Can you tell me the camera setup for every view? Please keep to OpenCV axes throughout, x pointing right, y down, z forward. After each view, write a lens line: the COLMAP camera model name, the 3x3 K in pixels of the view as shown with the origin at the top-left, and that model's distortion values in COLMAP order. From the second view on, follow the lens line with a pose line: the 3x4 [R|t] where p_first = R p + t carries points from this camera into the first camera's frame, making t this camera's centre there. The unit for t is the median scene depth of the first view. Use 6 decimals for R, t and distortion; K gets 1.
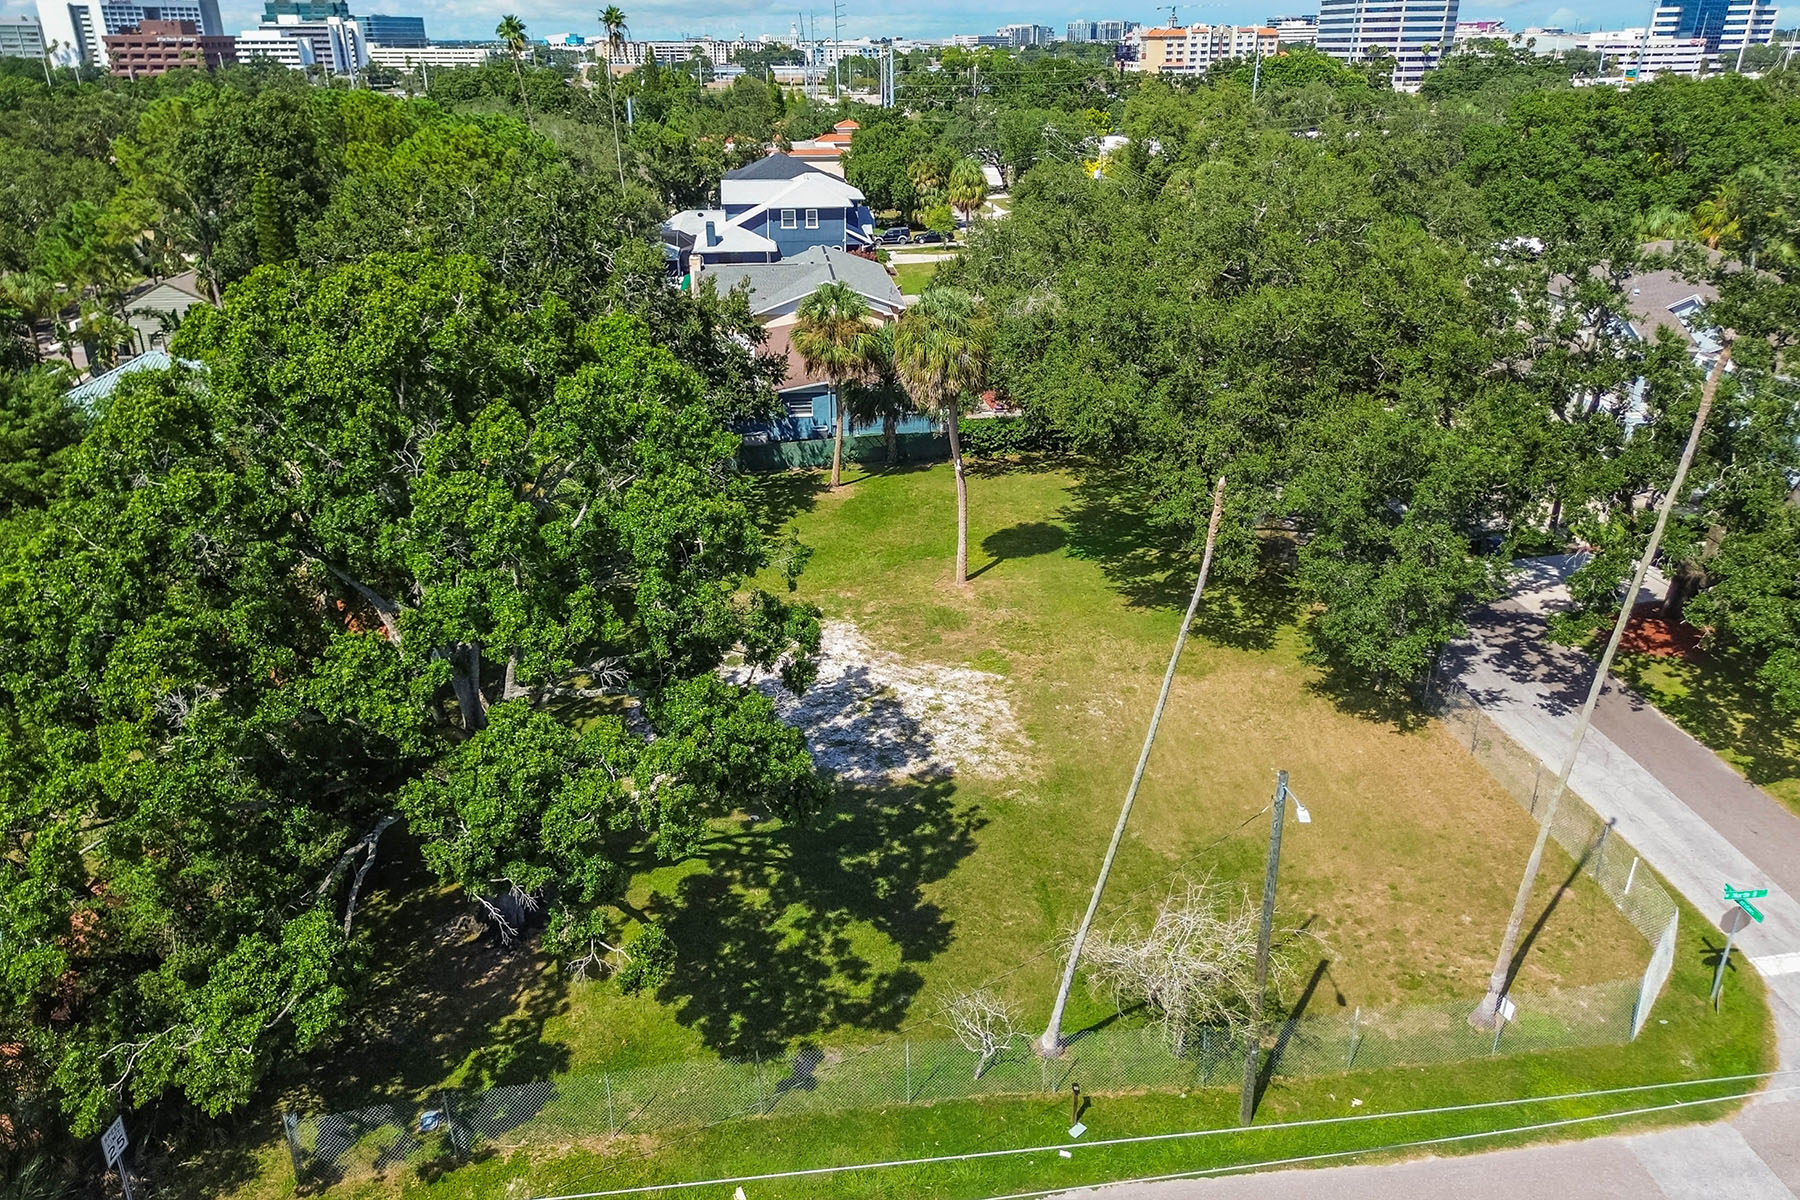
lens RADIAL K [[1242.8, 0, 900.0], [0, 1242.8, 600.0], [0, 0, 1]] dist [0.081538, -0.086771]
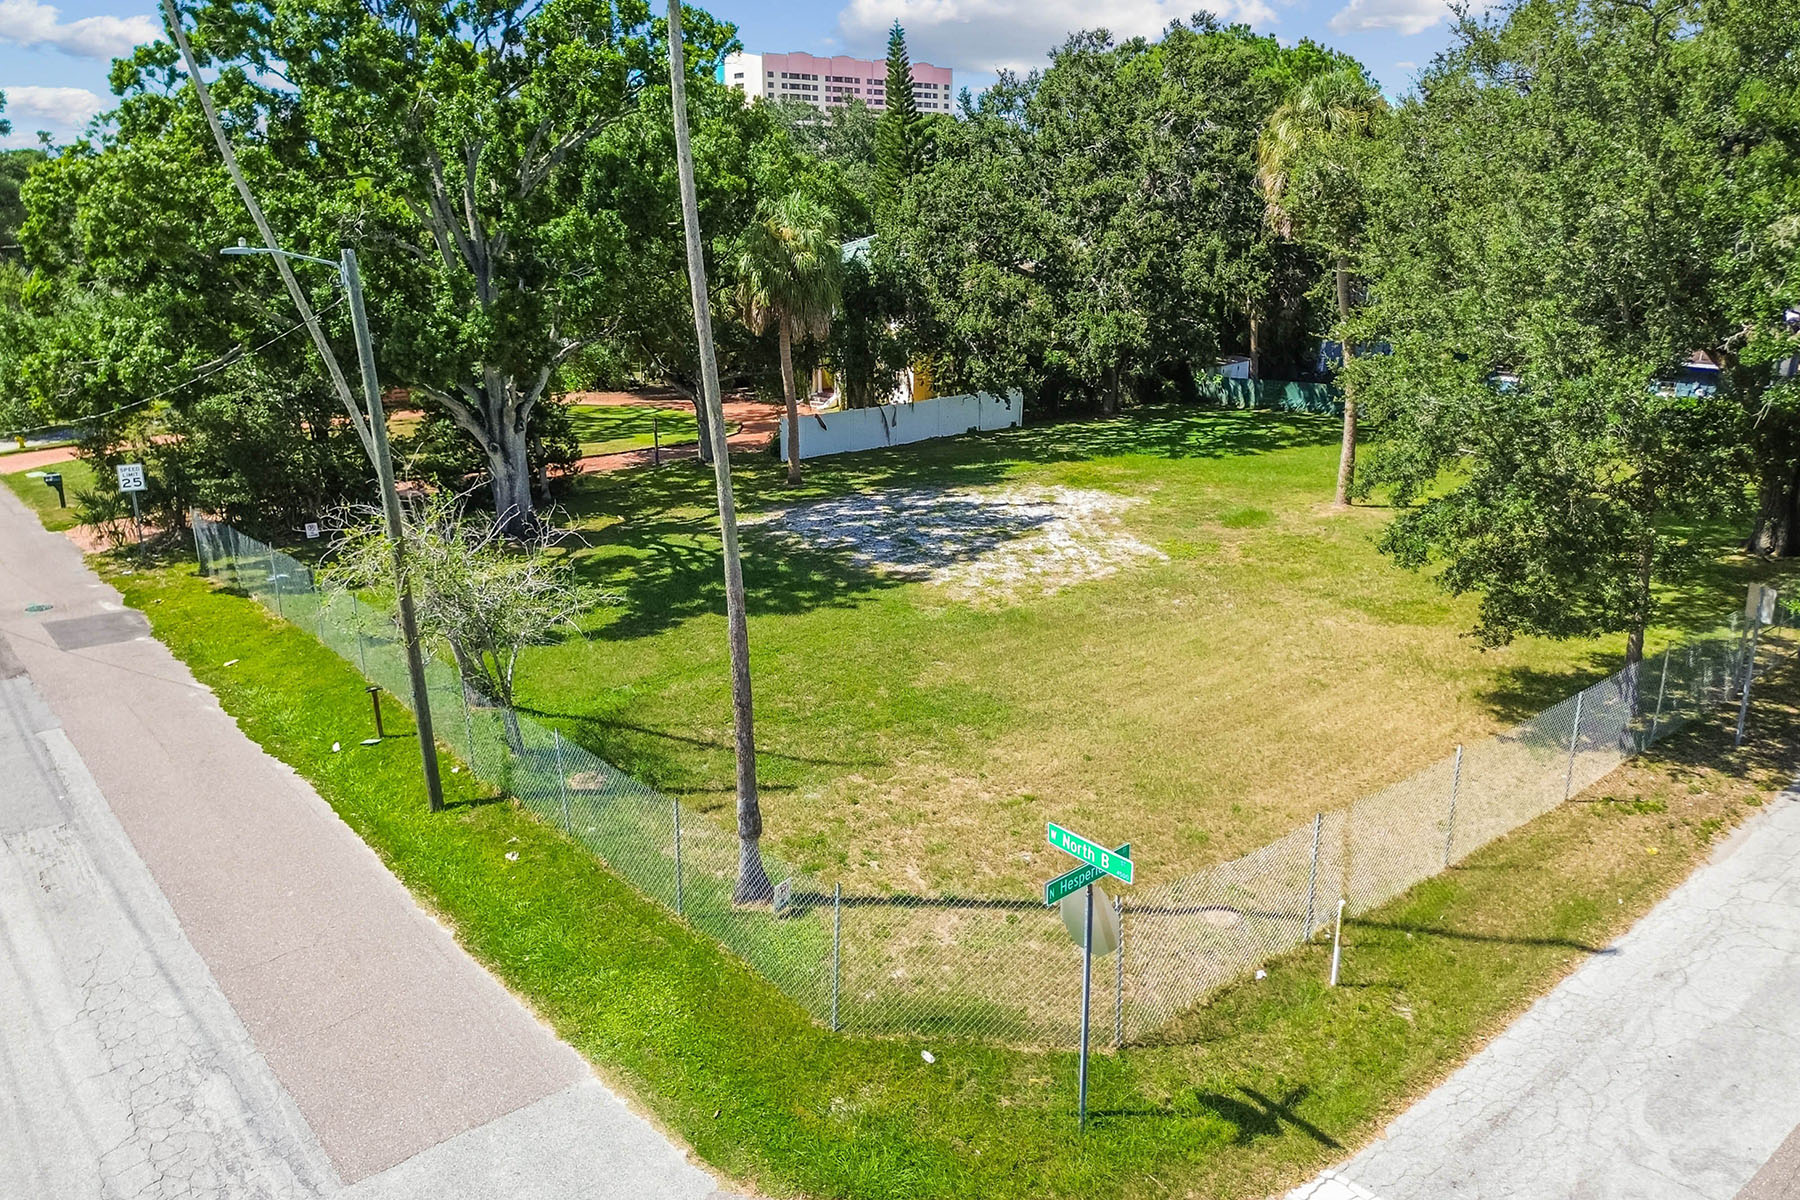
lens RADIAL K [[1242.8, 0, 900.0], [0, 1242.8, 600.0], [0, 0, 1]] dist [0.081538, -0.086771]
pose [[0.583860, 0.255898, -0.770470, 0.703379], [-0.325297, 0.943251, 0.066775, 0.107947], [0.743834, 0.211645, 0.633969, 0.496366]]
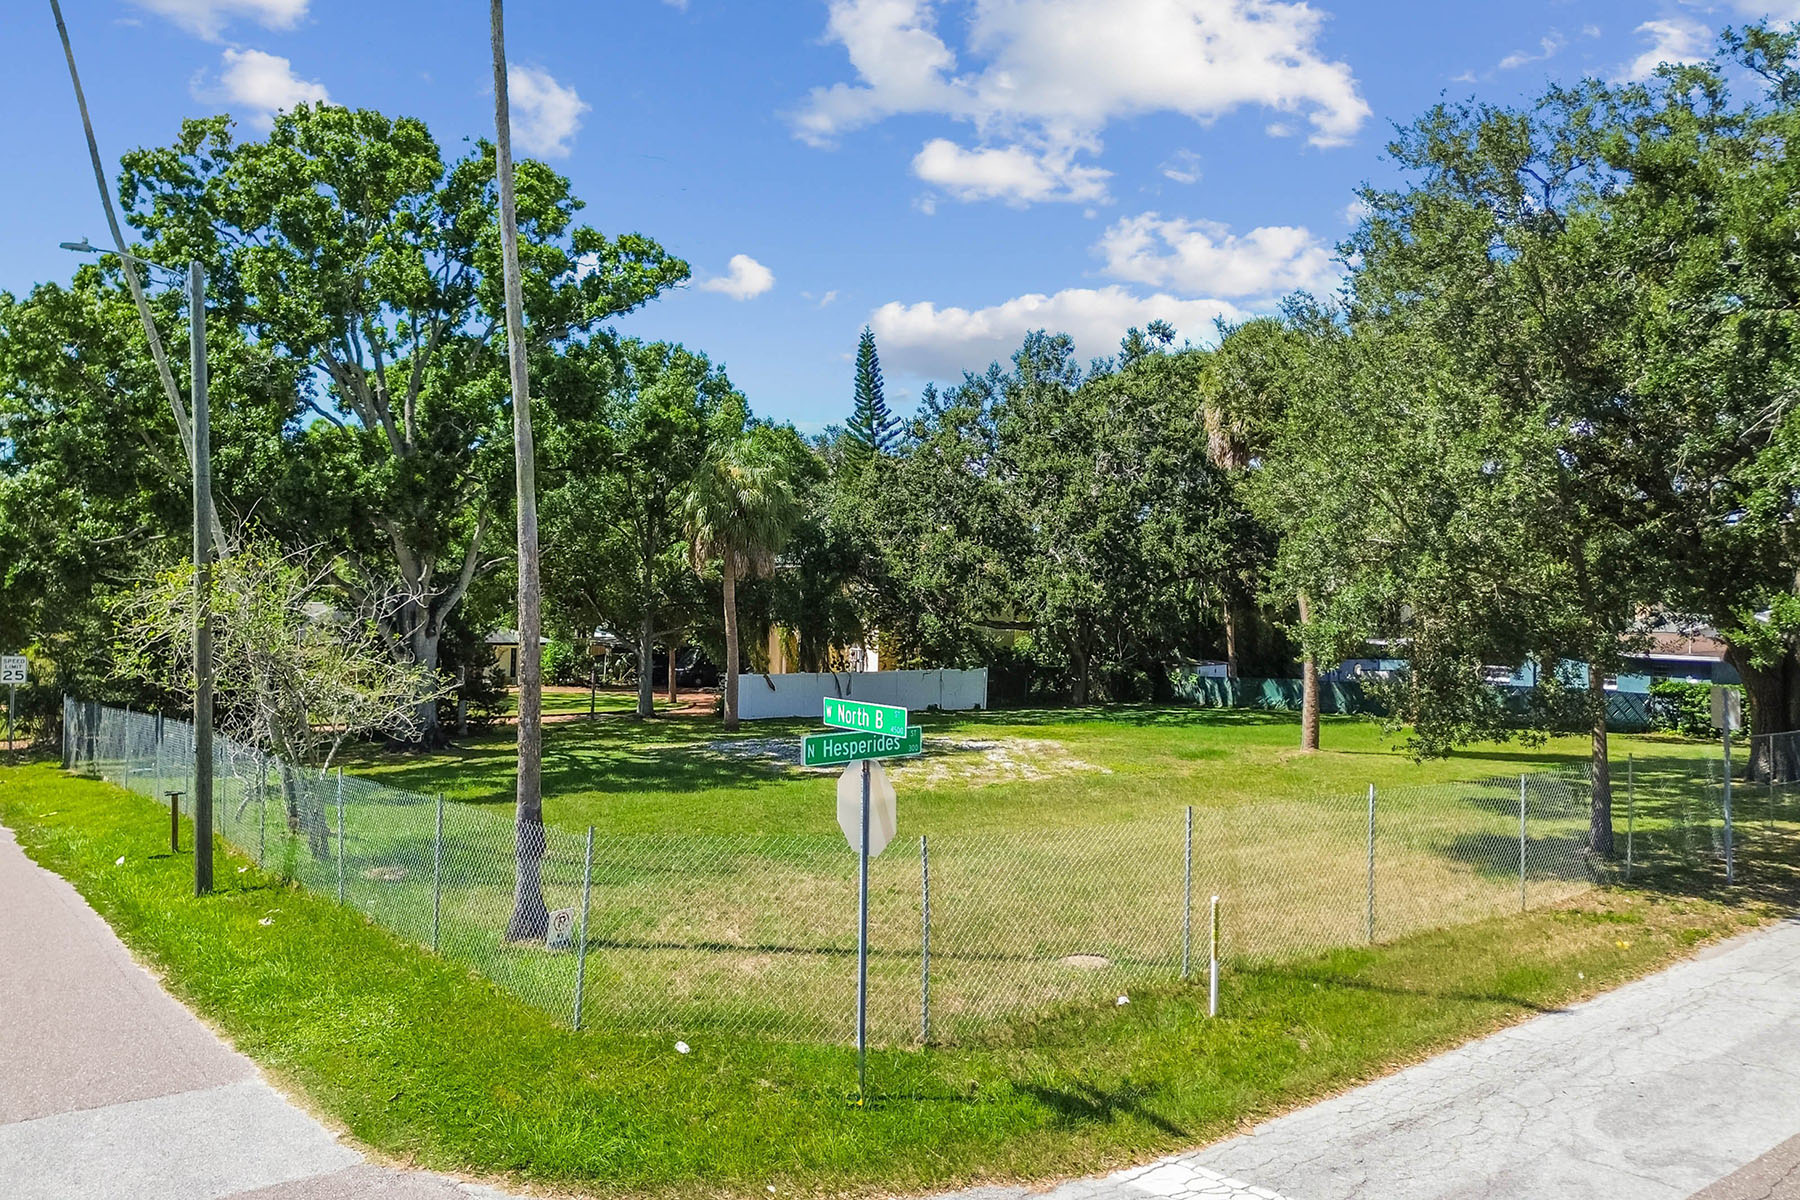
lens RADIAL K [[1287.8, 0, 886.4], [0, 1287.8, 598.0], [0, 0, 1]] dist [0.107785, -0.135226]
pose [[0.570139, 0.030084, -0.820997, 0.729577], [-0.353000, 0.911348, -0.211745, 0.207907], [0.741844, 0.410536, 0.530214, 0.596055]]
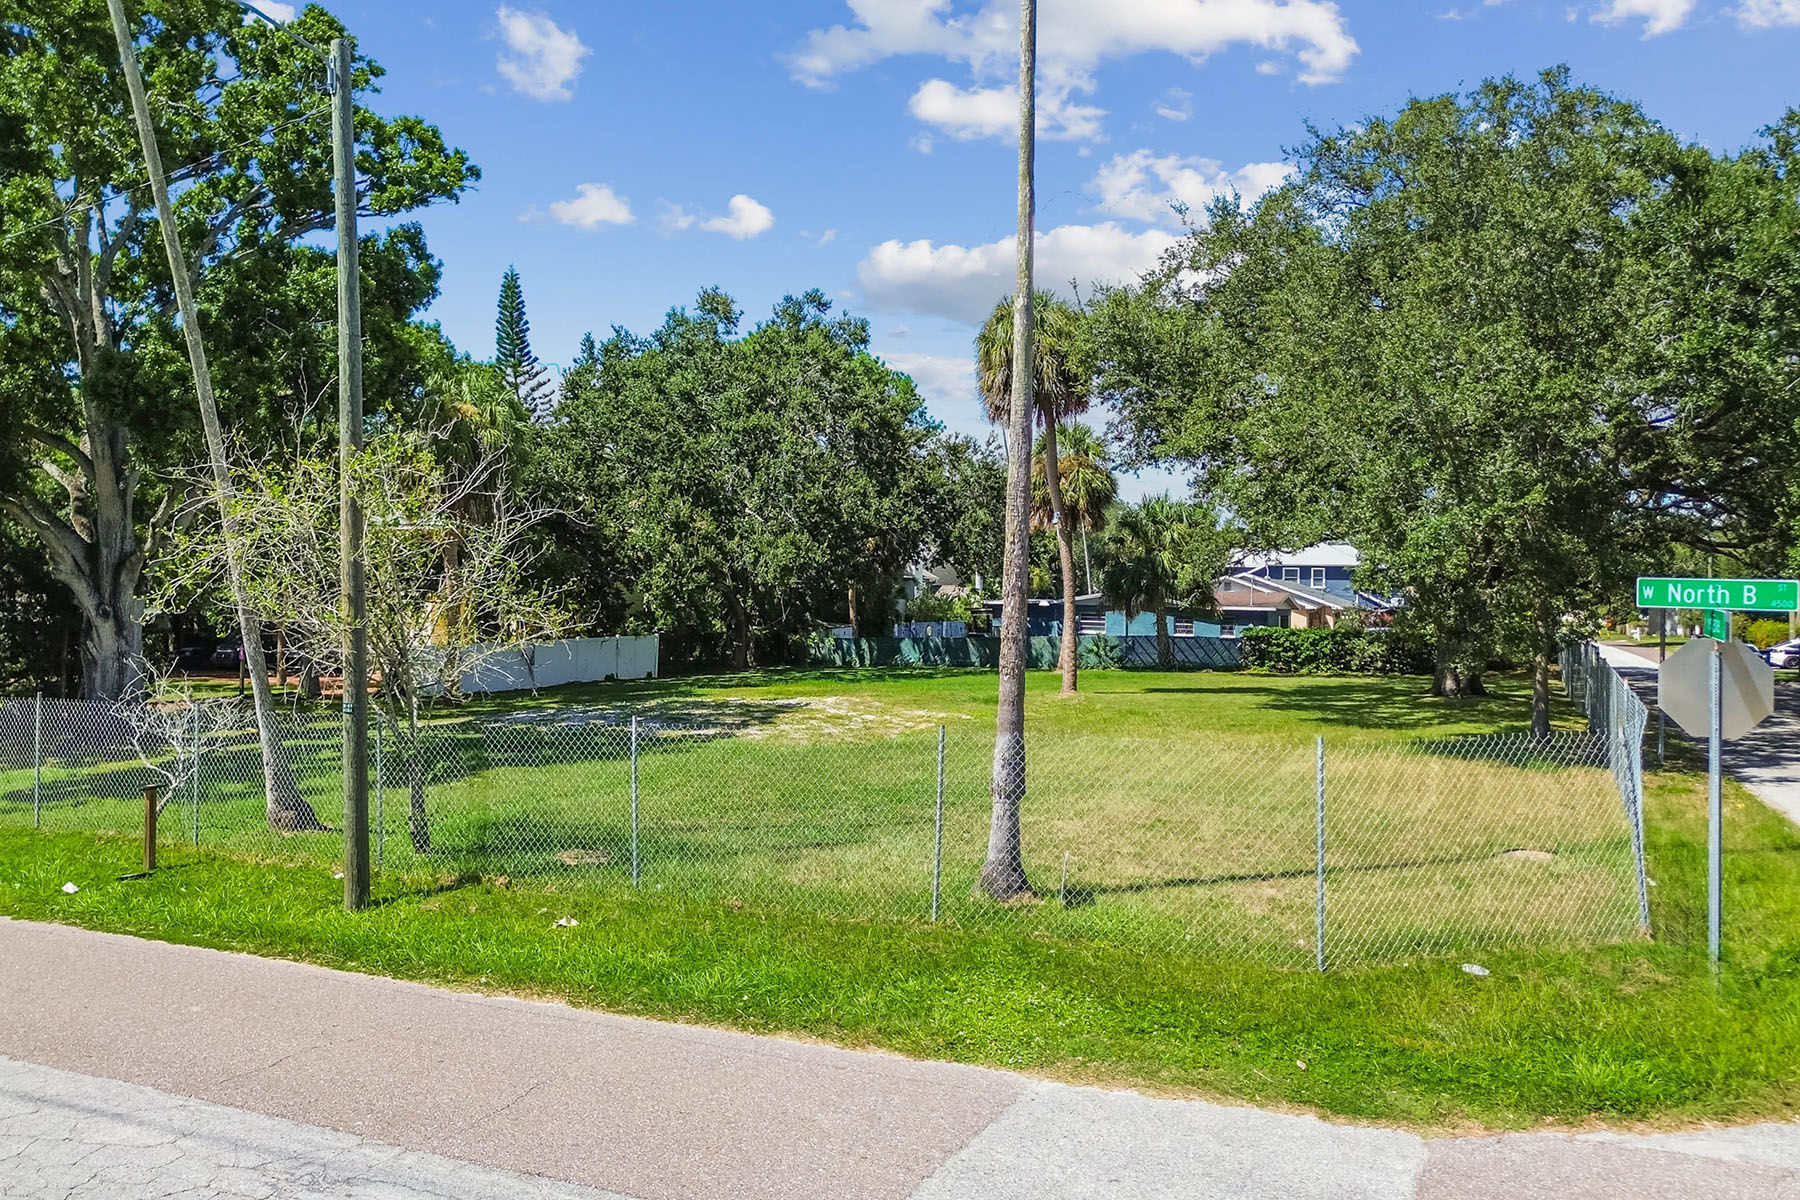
lens RADIAL K [[1261.7, 0, 862.9], [0, 1261.7, 611.8], [0, 0, 1]] dist [0.223214, -0.306822]
pose [[0.853677, 0.036813, -0.519499, 0.488830], [-0.229334, 0.922154, -0.311511, 0.298093], [0.467591, 0.385068, 0.795664, 0.463906]]
